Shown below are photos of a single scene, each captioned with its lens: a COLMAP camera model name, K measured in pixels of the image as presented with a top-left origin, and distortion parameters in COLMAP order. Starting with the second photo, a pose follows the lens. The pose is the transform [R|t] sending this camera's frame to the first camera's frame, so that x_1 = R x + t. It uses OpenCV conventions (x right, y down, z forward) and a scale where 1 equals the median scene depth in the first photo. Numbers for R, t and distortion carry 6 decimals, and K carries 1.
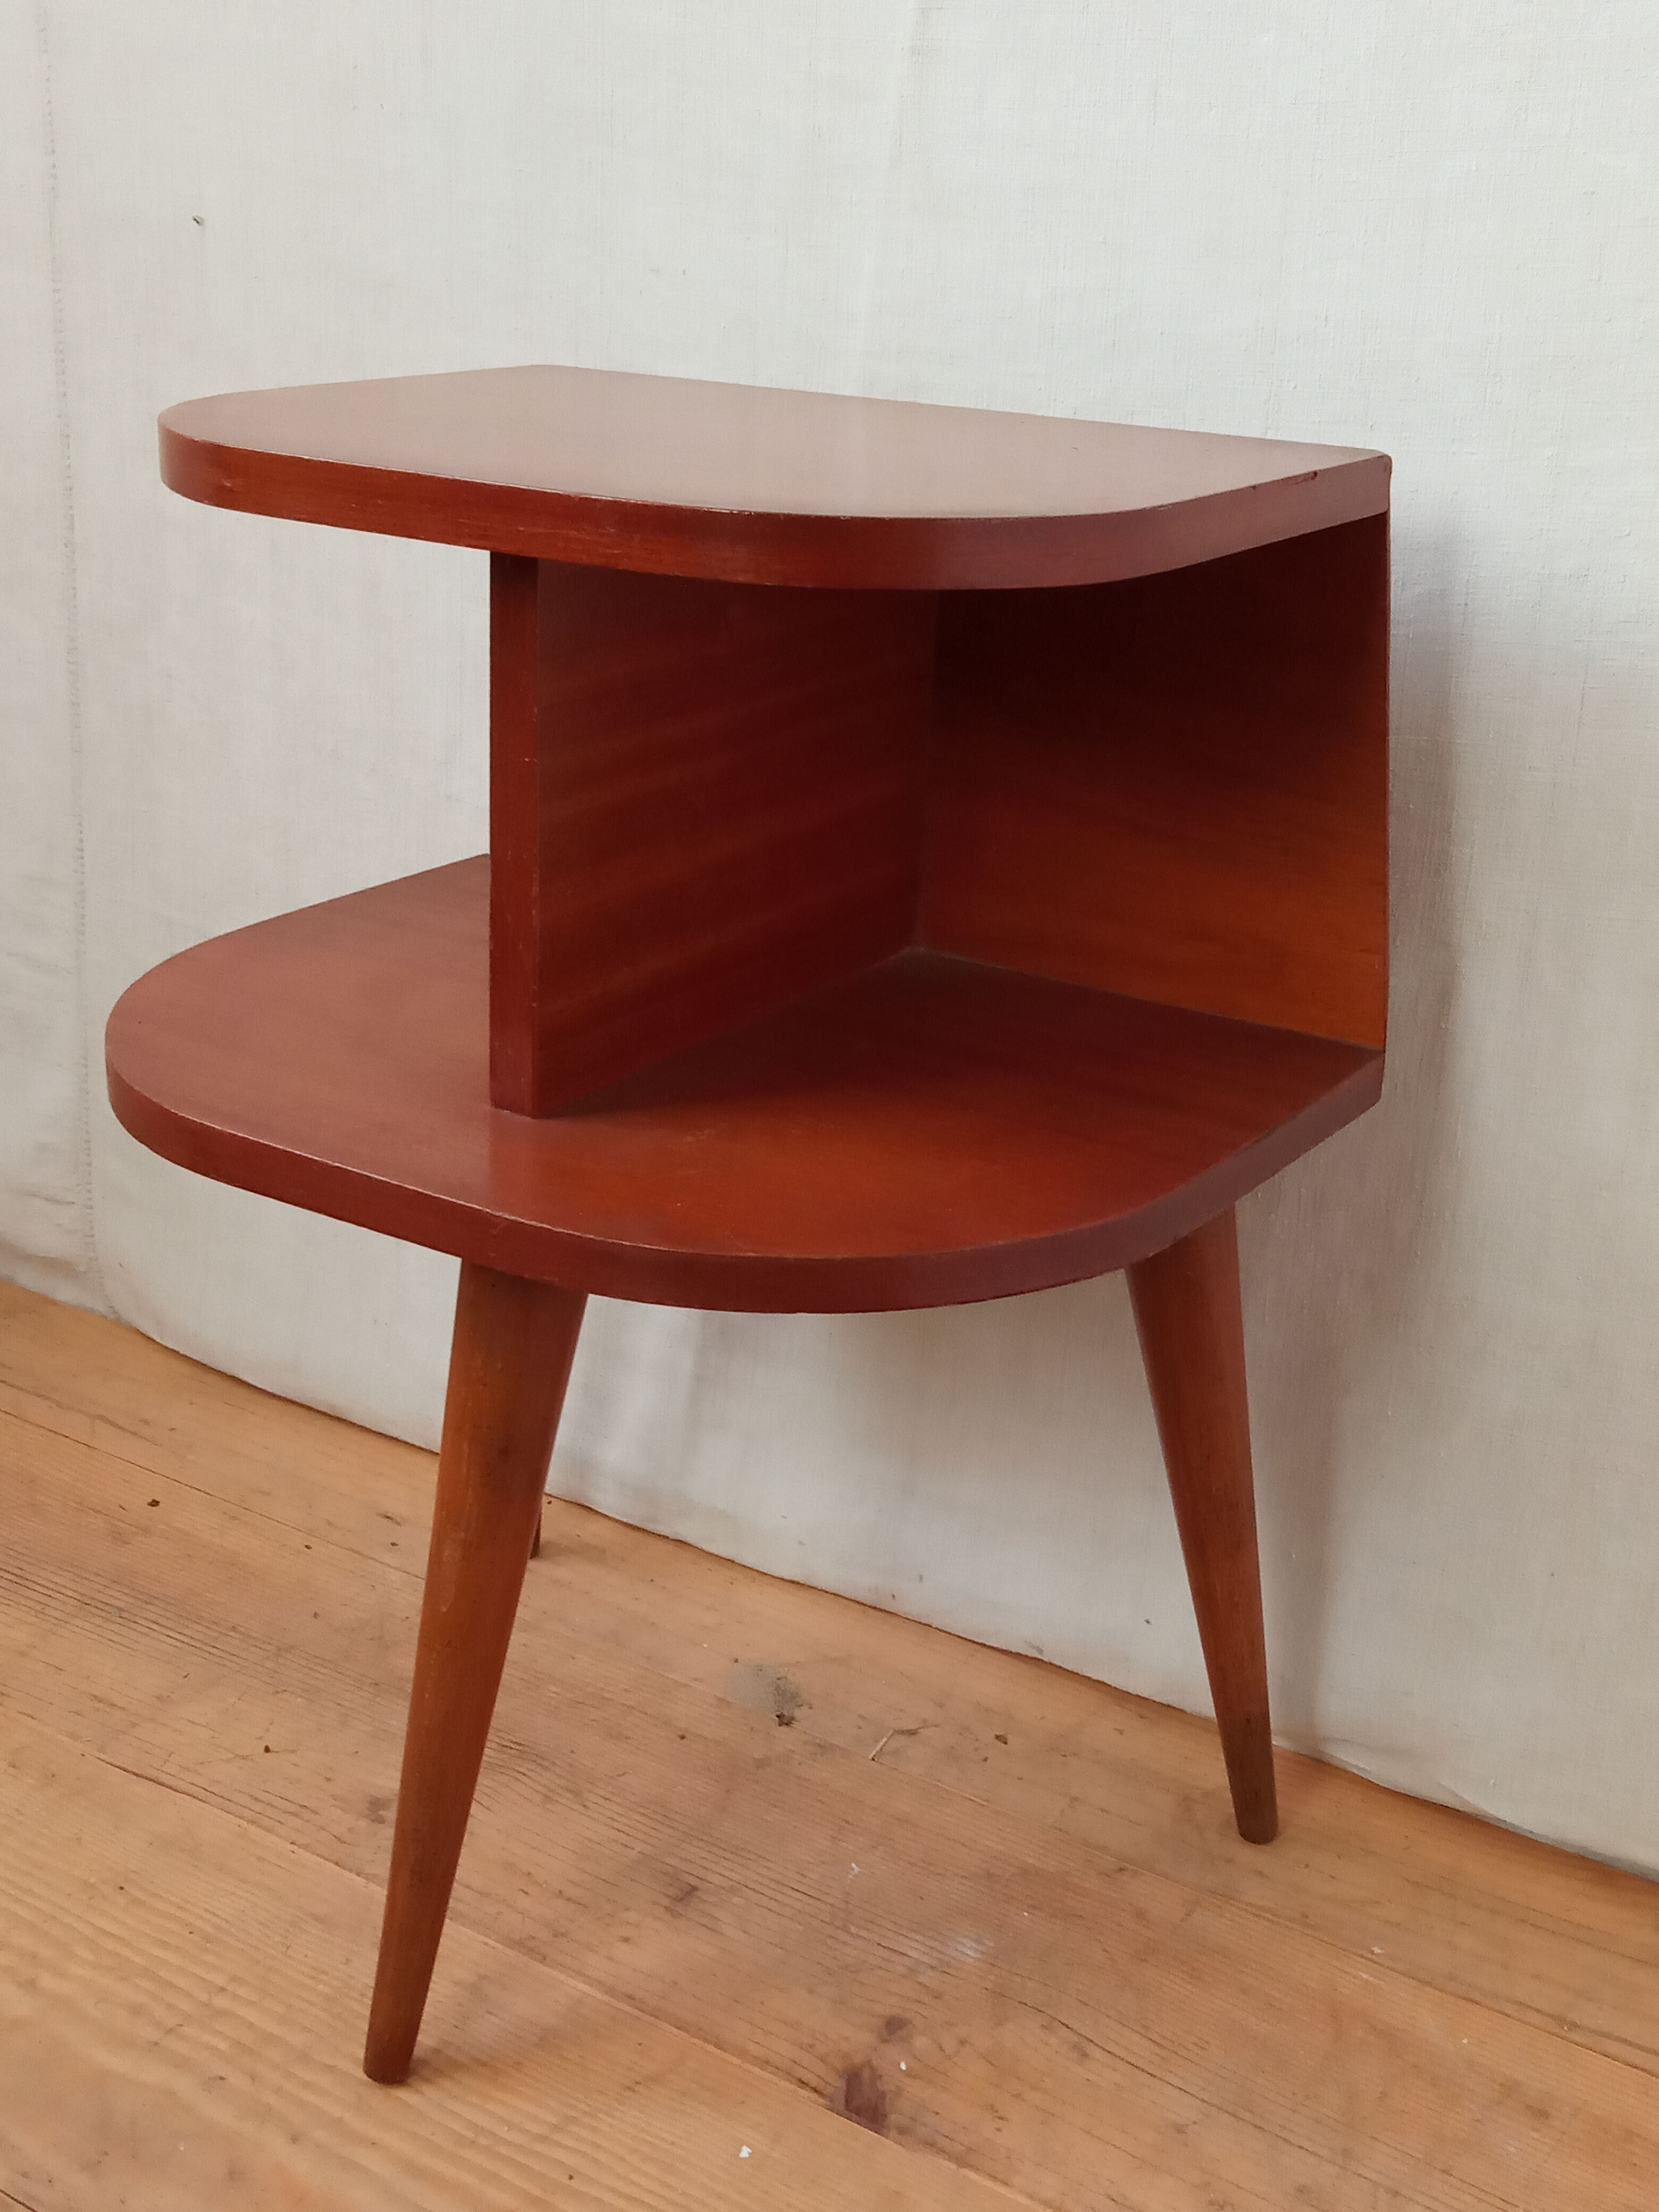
lens RADIAL K [[2652.7, 0, 827.0], [0, 2652.7, 1095.3], [0, 0, 1]] dist [0.008538, 0.000000]
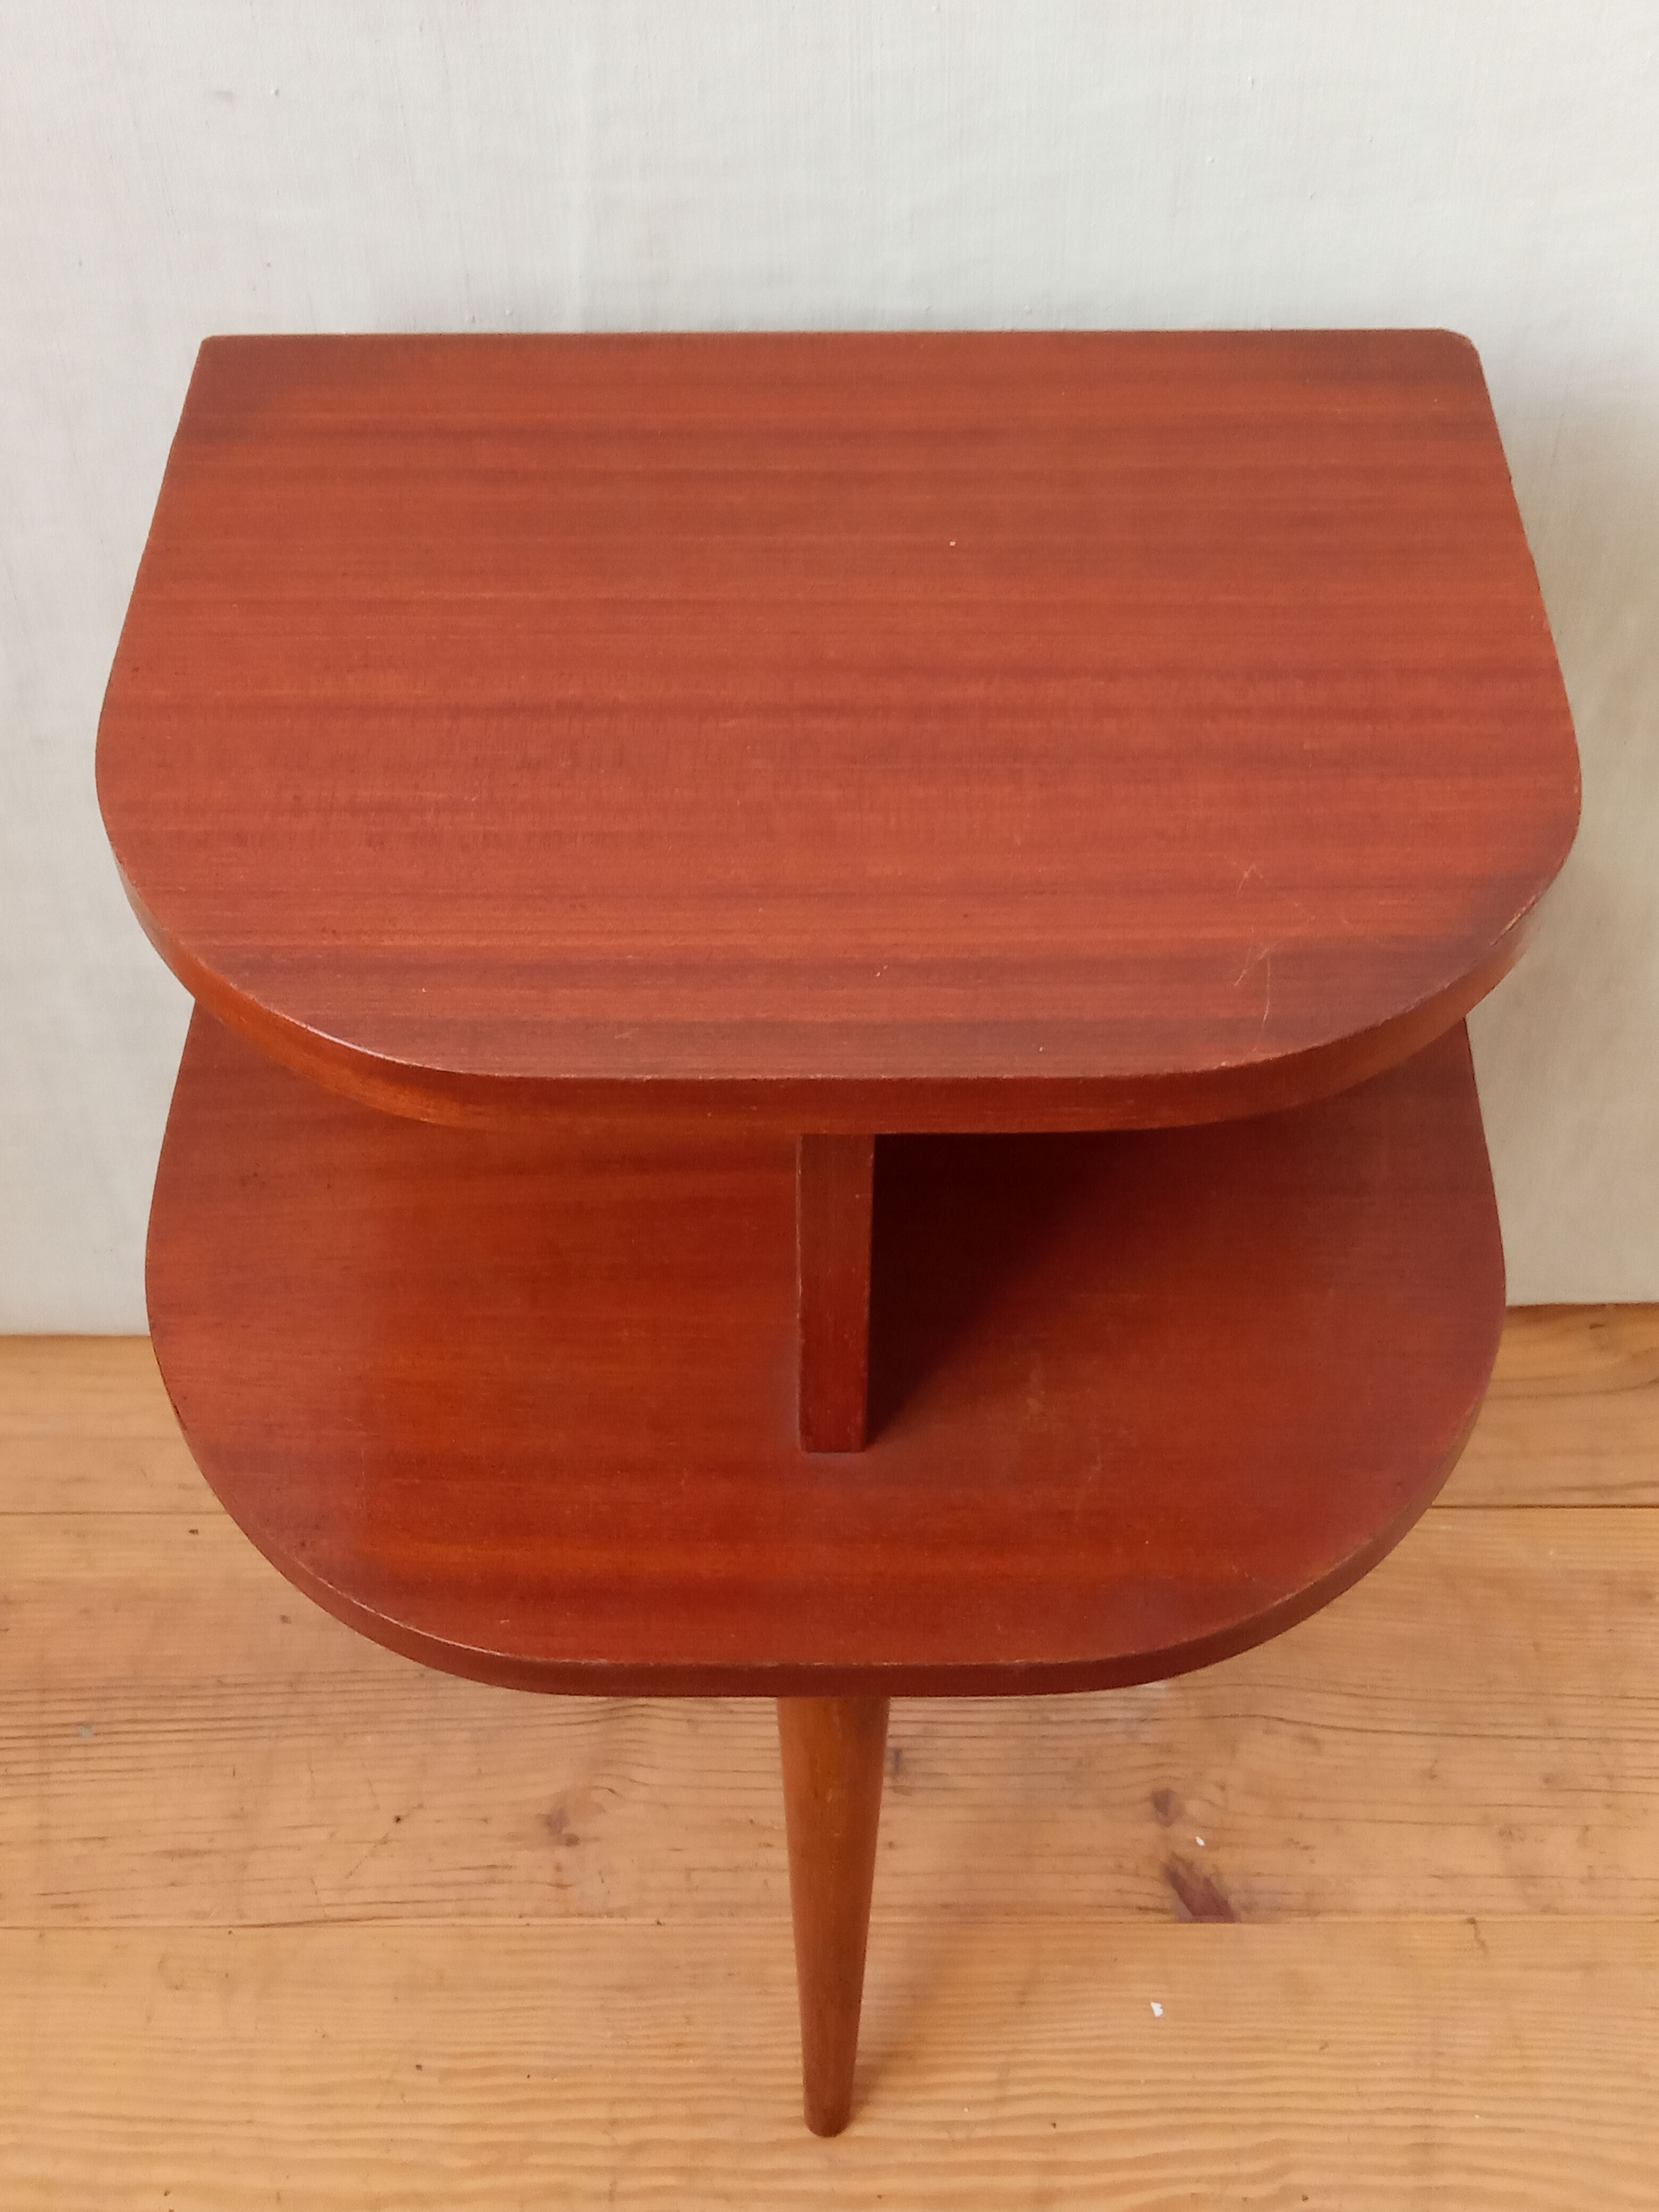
lens RADIAL K [[2652.7, 0, 831.4], [0, 2652.7, 1113.4], [0, 0, 1]] dist [0.008538, 0.000000]
pose [[0.840825, -0.438580, 0.317271, -0.297872], [0.224467, 0.815852, 0.532916, -0.473203], [-0.492573, -0.376872, 0.784435, 0.302241]]
